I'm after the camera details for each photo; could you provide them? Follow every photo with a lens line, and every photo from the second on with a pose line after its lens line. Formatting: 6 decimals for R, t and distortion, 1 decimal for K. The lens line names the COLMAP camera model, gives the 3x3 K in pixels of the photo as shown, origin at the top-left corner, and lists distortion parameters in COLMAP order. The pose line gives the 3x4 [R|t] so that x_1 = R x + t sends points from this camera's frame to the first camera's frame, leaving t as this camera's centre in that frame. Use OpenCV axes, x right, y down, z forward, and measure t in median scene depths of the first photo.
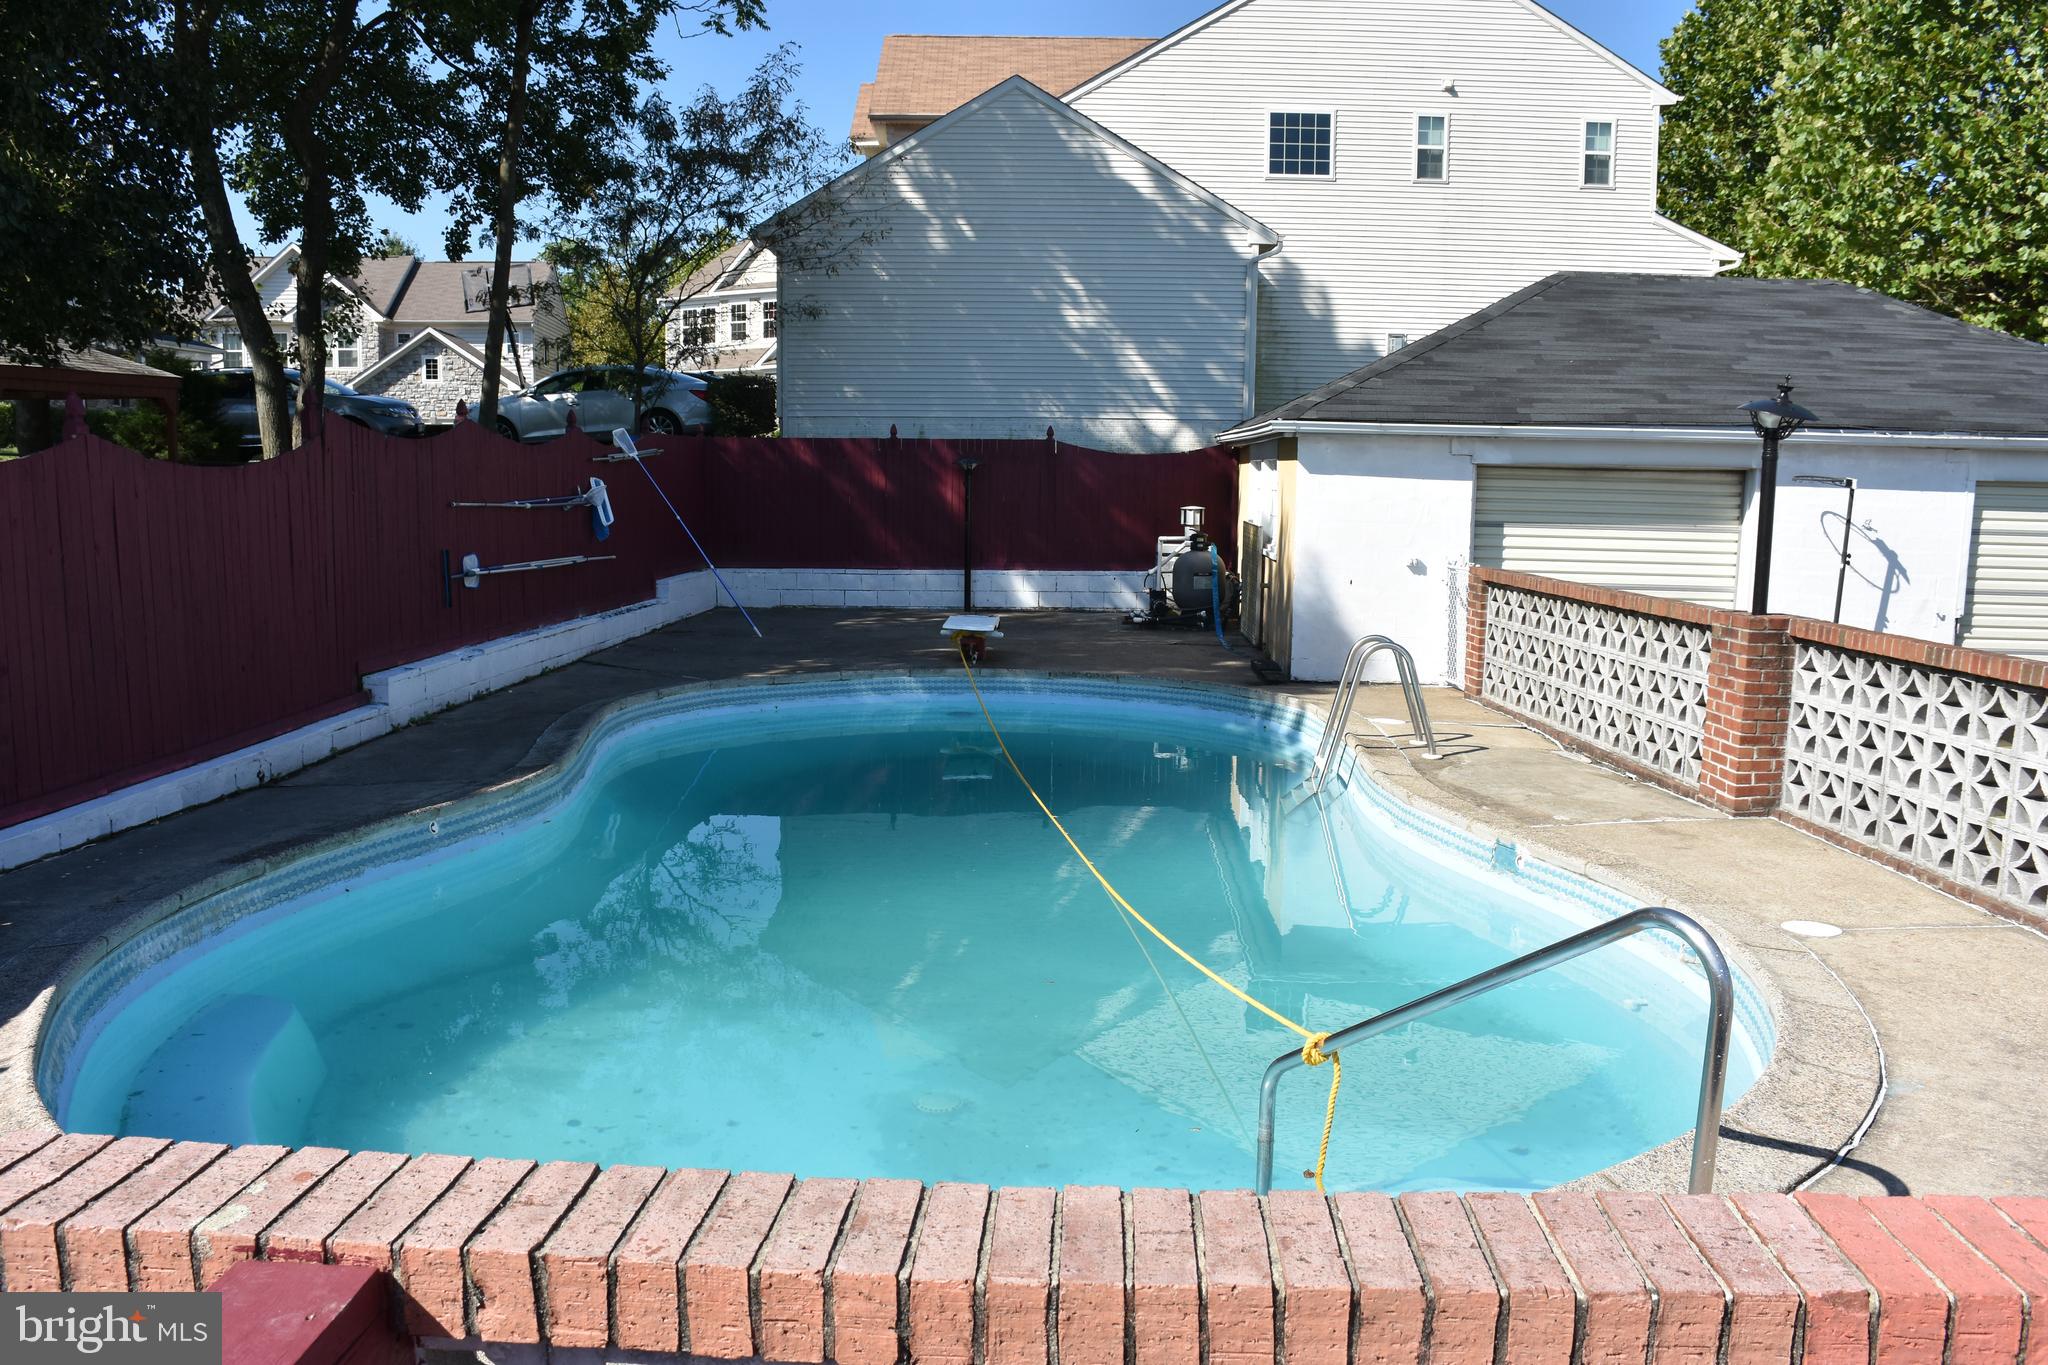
lens RADIAL K [[1610.7, 0, 1024.0], [0, 1610.7, 682.5], [0, 0, 1]] dist [-0.154702, 0.124898]
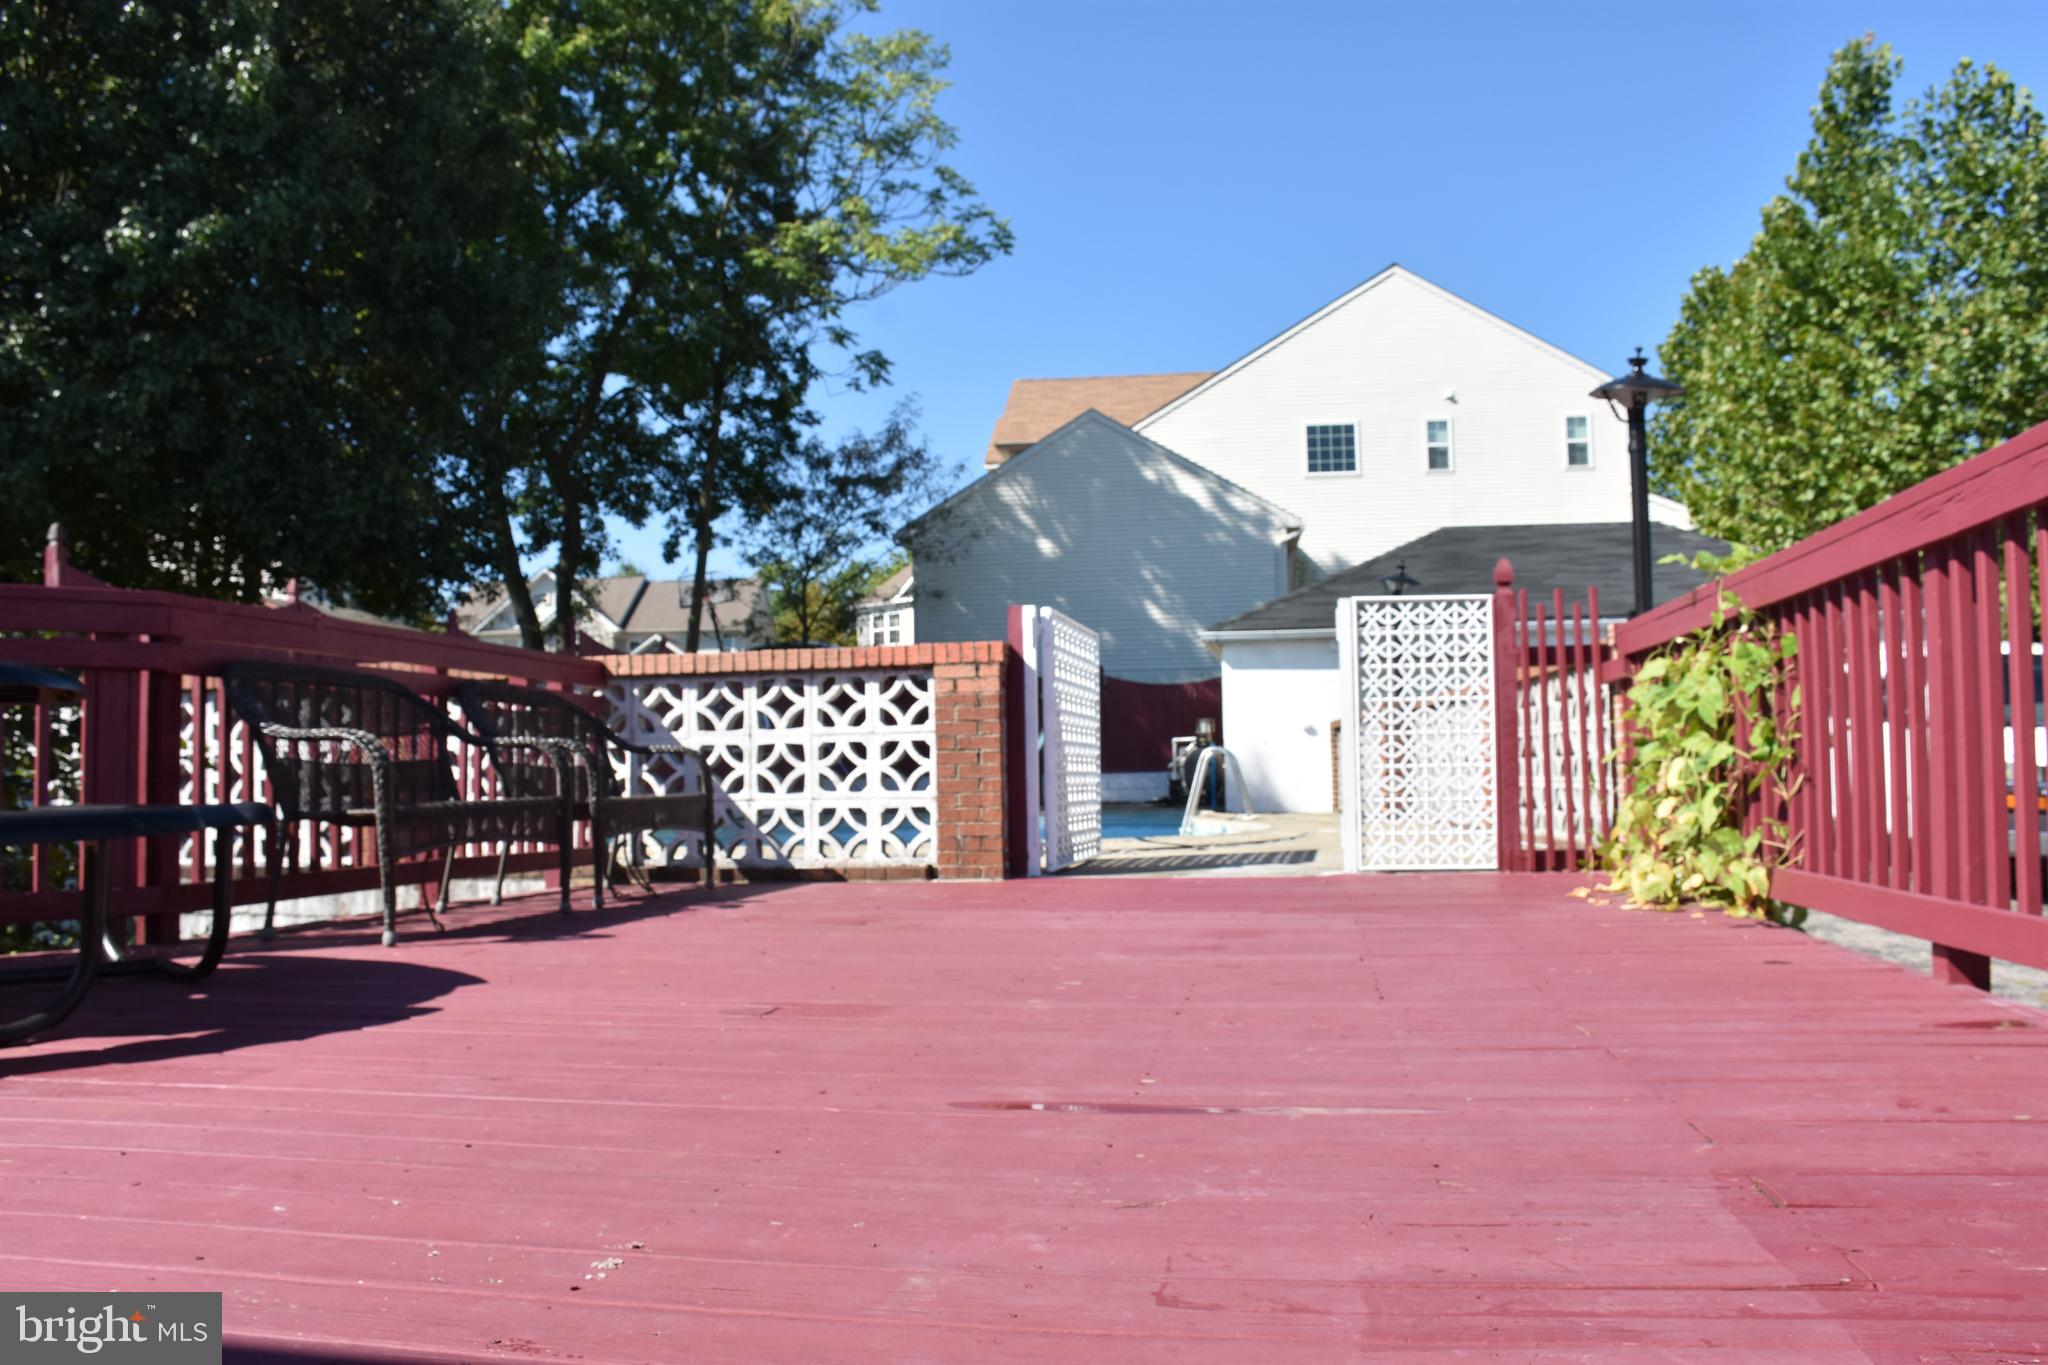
lens RADIAL K [[1580.1, 0, 1024.0], [0, 1580.1, 682.5], [0, 0, 1]] dist [-0.179682, 0.139173]
pose [[0.991366, -0.034592, -0.126480, 0.112397], [0.009812, 0.981442, -0.191508, 0.098386], [0.130757, 0.188613, 0.973308, -0.263113]]
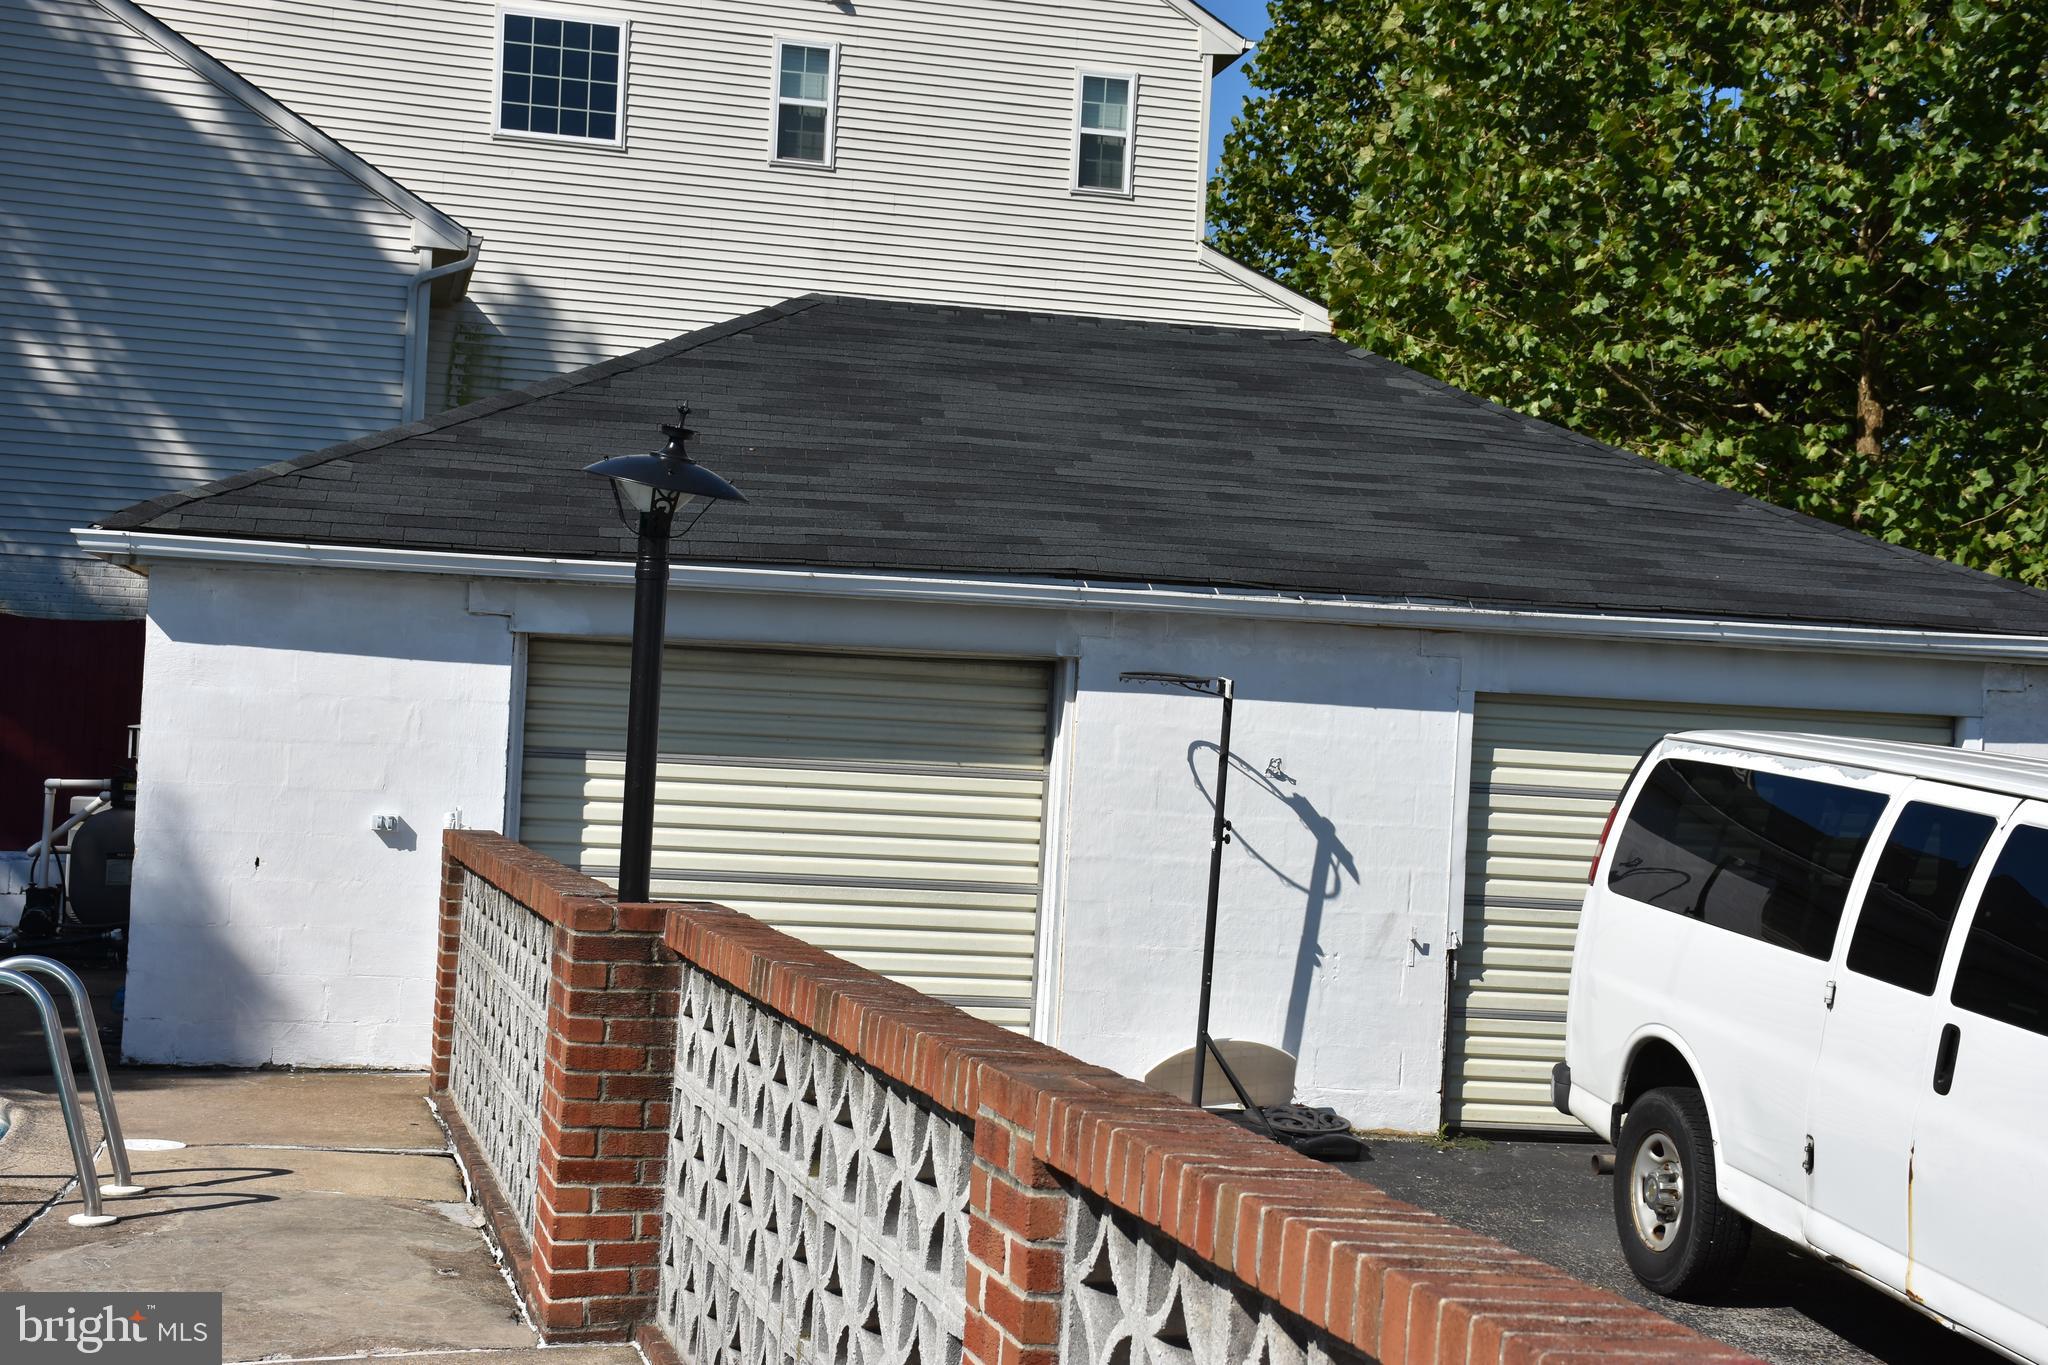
lens RADIAL K [[2855.2, 0, 1024.0], [0, 2855.2, 682.5], [0, 0, 1]] dist [0.168235, 0.086927]
pose [[0.973454, 0.038642, 0.225595, 0.152130], [-0.006339, 0.989819, -0.142190, 0.005434], [-0.228793, 0.136986, 0.963789, 0.048731]]
